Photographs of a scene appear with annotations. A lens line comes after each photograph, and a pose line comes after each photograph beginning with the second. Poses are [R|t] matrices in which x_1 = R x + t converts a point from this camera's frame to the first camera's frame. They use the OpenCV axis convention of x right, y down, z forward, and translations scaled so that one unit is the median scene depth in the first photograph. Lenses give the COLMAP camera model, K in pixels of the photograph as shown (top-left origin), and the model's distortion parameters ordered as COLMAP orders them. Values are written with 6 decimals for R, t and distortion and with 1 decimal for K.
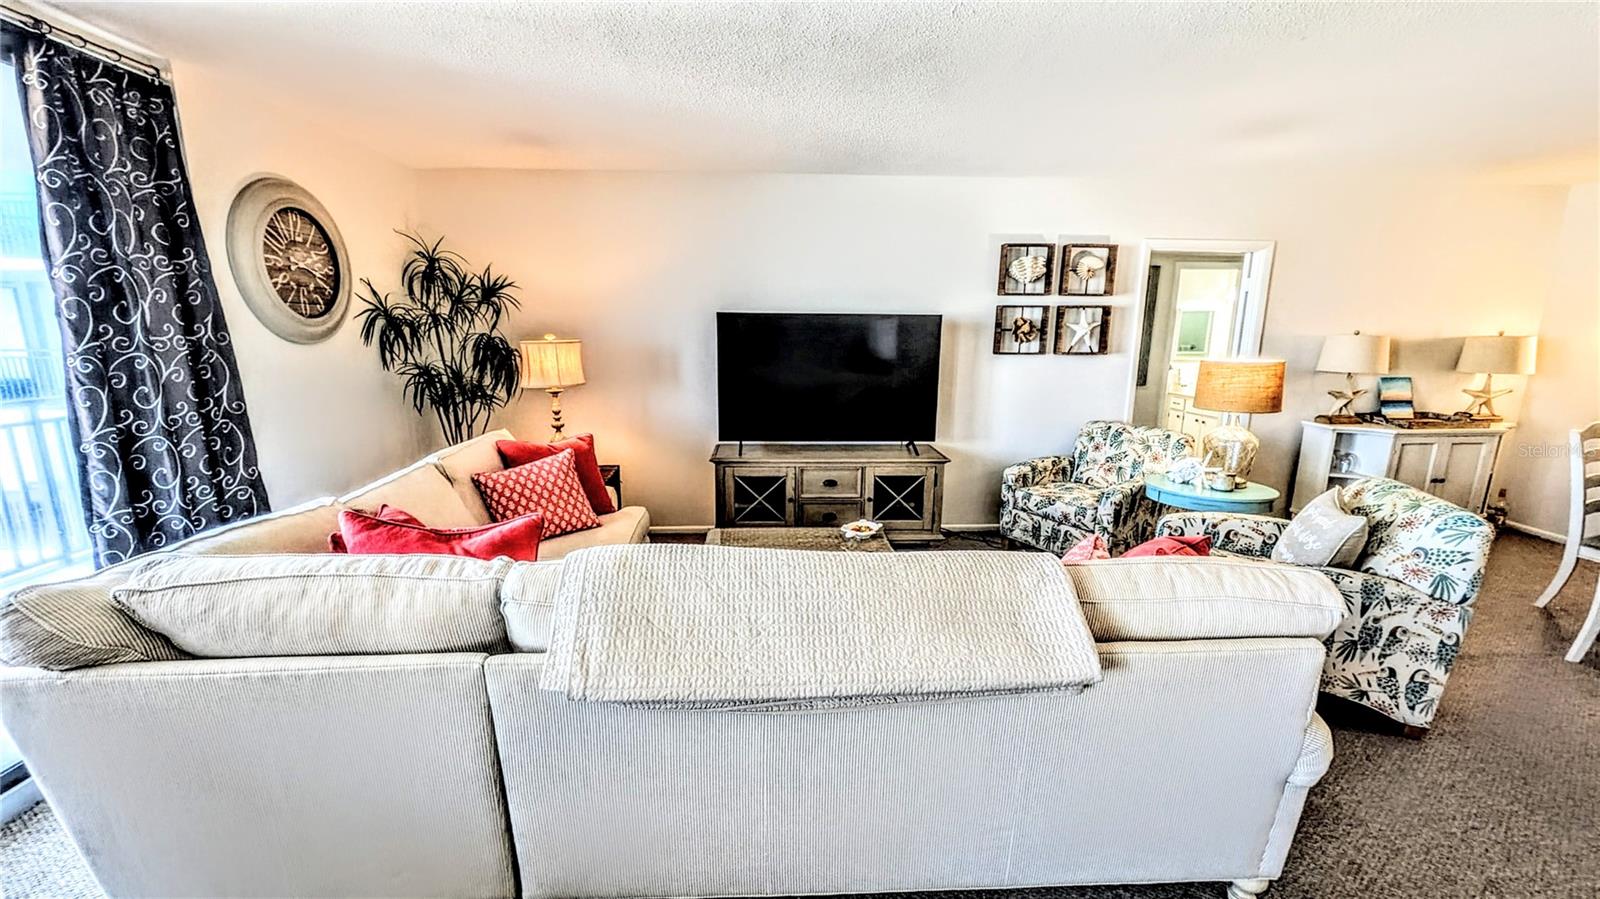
lens RADIAL K [[624.7, 0, 789.9], [0, 624.7, 447.3], [0, 0, 1]] dist [0.002319, 0.000038]
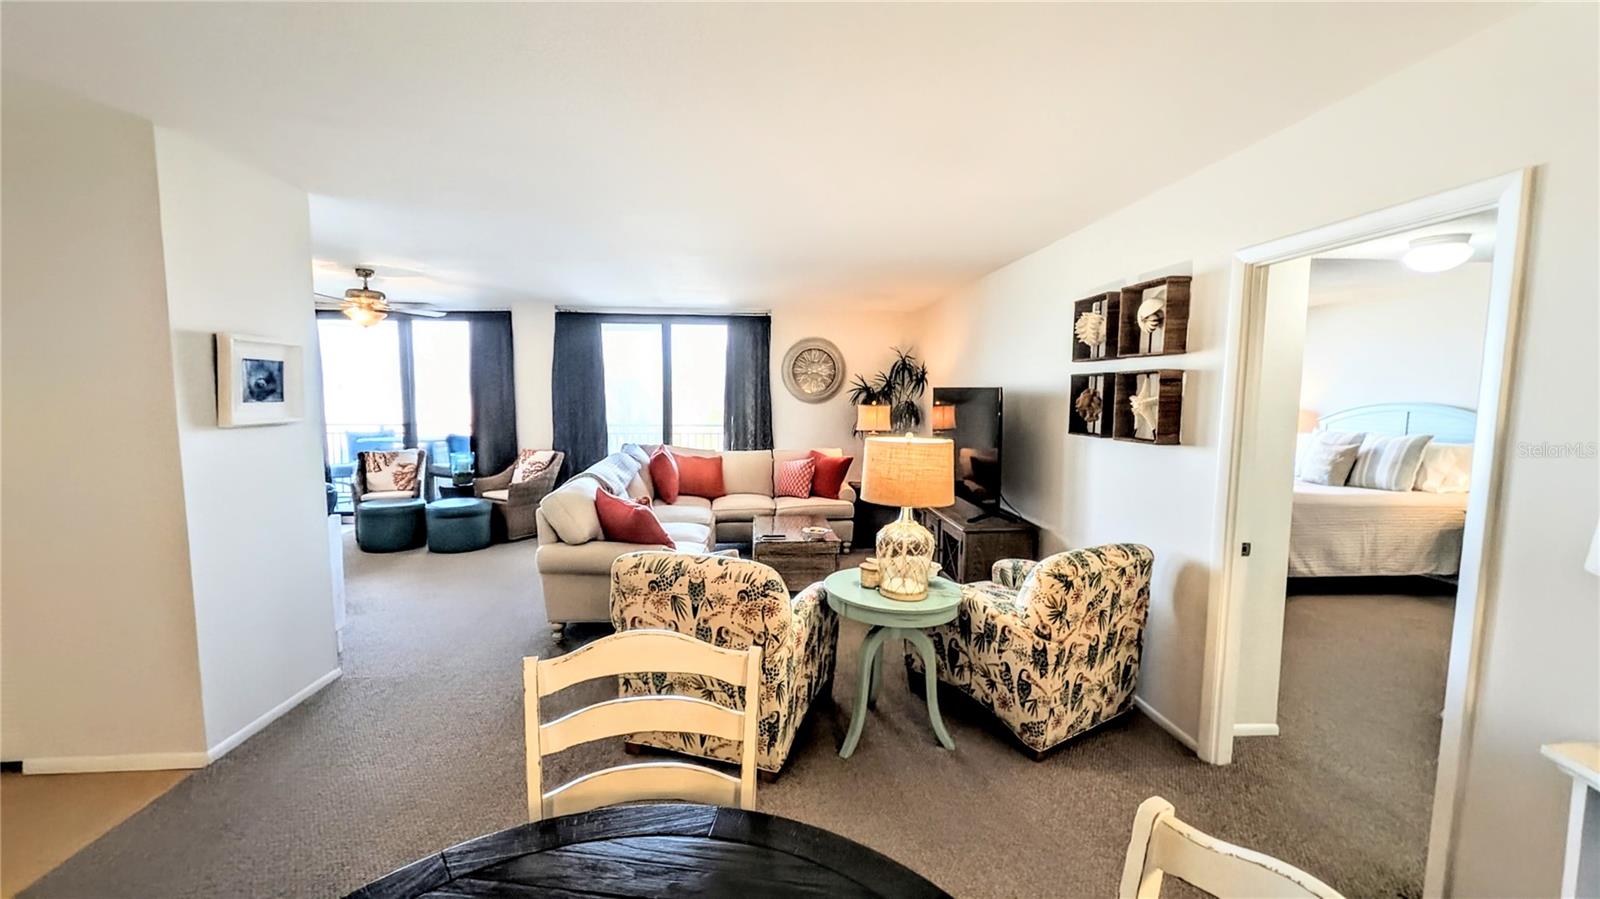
lens RADIAL K [[617.5, 0, 797.9], [0, 617.5, 448.3], [0, 0, 1]] dist [-0.000776, -0.000150]
pose [[0.032833, 0.087399, -0.995632, 1.144355], [-0.196751, 0.977242, 0.079296, -0.126184], [0.979904, 0.193288, 0.049282, 0.625617]]
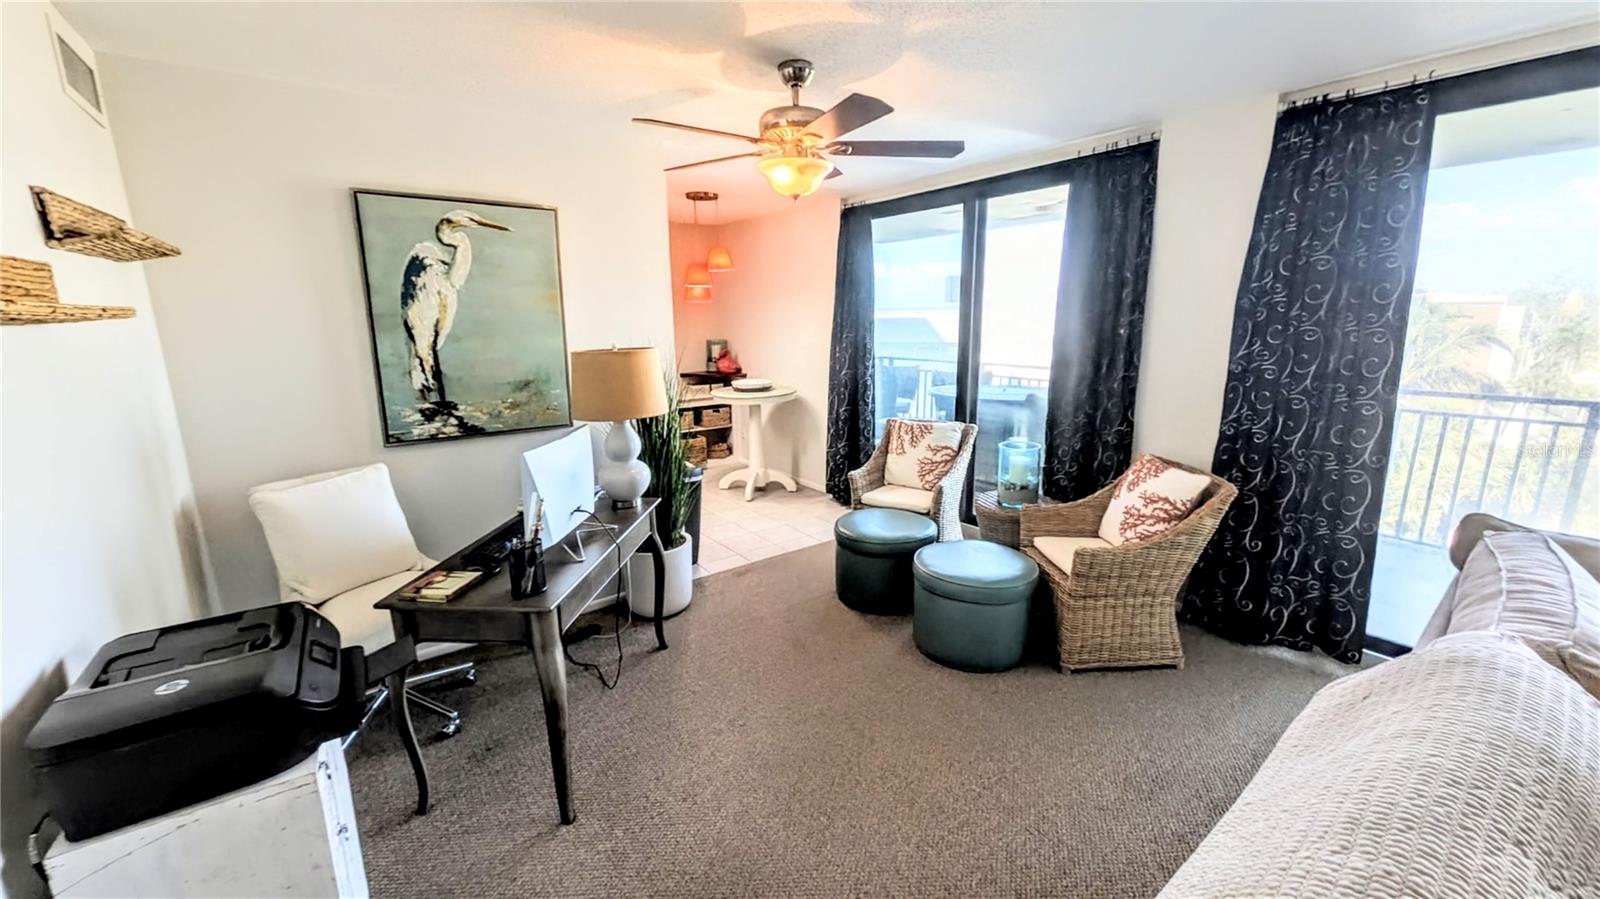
lens RADIAL K [[617.5, 0, 797.9], [0, 617.5, 448.3], [0, 0, 1]] dist [-0.000776, -0.000150]
pose [[-0.822168, 0.130869, -0.553998, 0.255915], [-0.095863, 0.927484, 0.361363, -0.086497], [0.561115, 0.350209, -0.750002, 0.323047]]
